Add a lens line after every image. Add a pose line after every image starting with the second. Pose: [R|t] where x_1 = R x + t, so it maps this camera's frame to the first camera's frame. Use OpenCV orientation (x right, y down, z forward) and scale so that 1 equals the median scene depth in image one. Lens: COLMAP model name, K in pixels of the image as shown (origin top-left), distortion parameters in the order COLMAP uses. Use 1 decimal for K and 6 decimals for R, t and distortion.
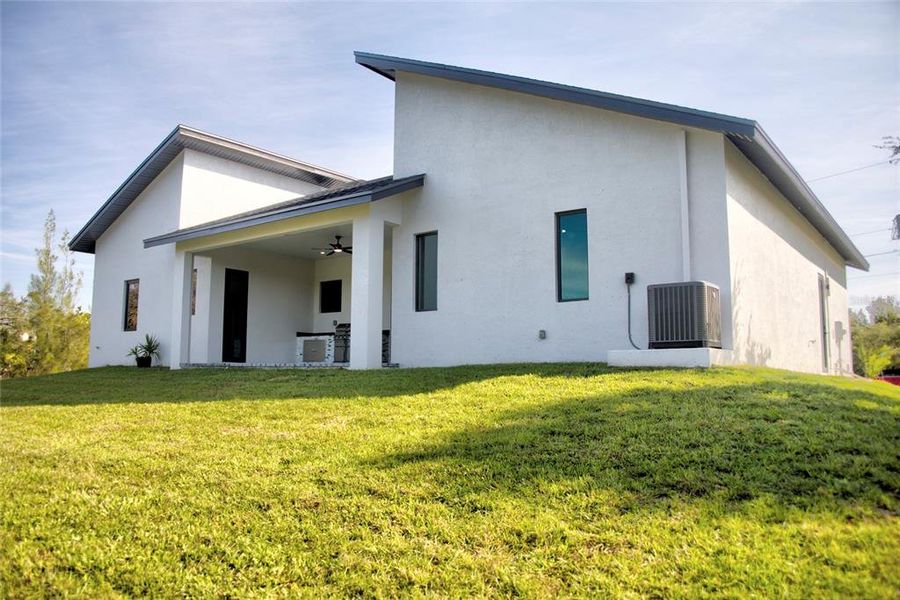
lens RADIAL K [[706.8, 0, 450.0], [0, 706.8, 300.0], [0, 0, 1]] dist [-0.137429, 0.002224]
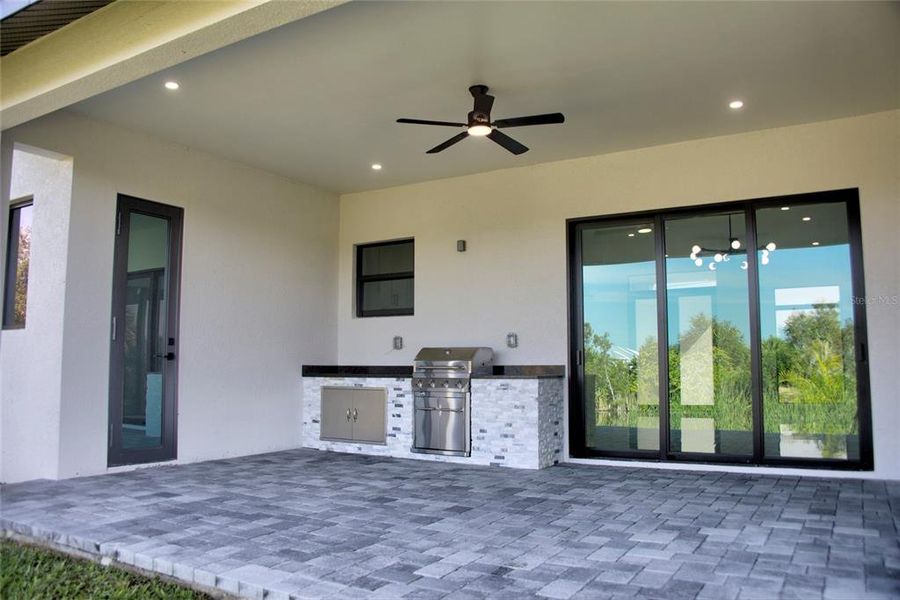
lens RADIAL K [[706.8, 0, 450.0], [0, 706.8, 300.0], [0, 0, 1]] dist [-0.137429, 0.002224]
pose [[0.994836, 0.000417, 0.101492, -0.180285], [-0.002184, 0.999848, 0.017297, 0.000468], [-0.101470, -0.017430, 0.994686, 0.605432]]
